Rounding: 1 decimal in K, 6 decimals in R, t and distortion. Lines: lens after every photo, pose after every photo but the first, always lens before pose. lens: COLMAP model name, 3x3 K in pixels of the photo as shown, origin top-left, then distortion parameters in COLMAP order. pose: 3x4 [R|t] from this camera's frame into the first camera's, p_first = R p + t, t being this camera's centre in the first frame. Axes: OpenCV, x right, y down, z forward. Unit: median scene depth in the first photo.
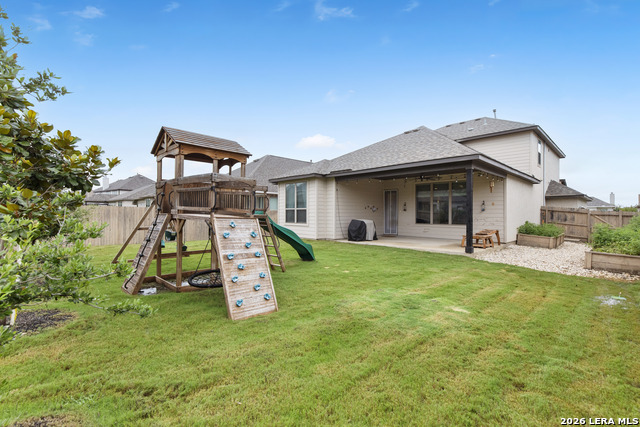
lens RADIAL K [[288.4, 0, 320.0], [0, 288.4, 213.5], [0, 0, 1]] dist [-0.000274, -0.000047]
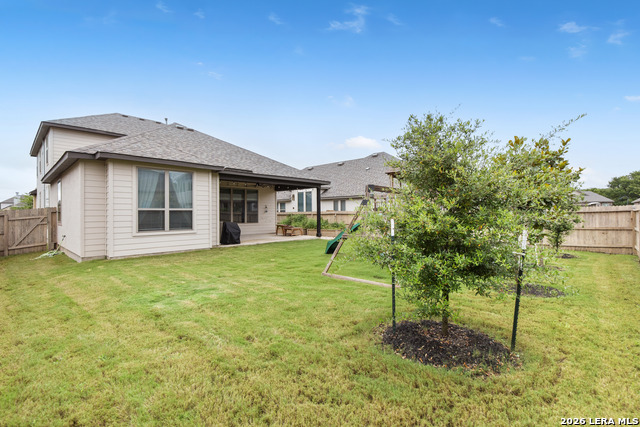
lens RADIAL K [[288.4, 0, 320.0], [0, 288.4, 213.5], [0, 0, 1]] dist [-0.000274, -0.000047]
pose [[-0.063274, -0.009005, 0.997956, -0.747162], [-0.001480, 0.999959, 0.008930, -0.012192], [-0.997995, -0.000912, -0.063284, 0.681399]]
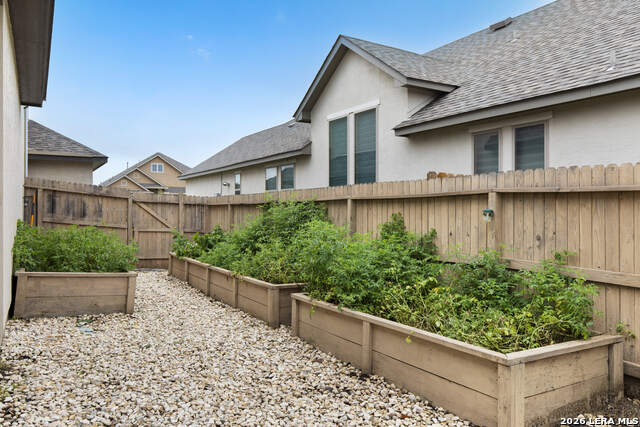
lens RADIAL K [[467.7, 0, 320.0], [0, 467.7, 213.5], [0, 0, 1]] dist [-0.002611, -0.000526]
pose [[0.199636, -0.011641, 0.979801, 0.296839], [-0.004265, 0.999910, 0.012749, 0.011513], [-0.979861, -0.006724, 0.199568, 0.569062]]
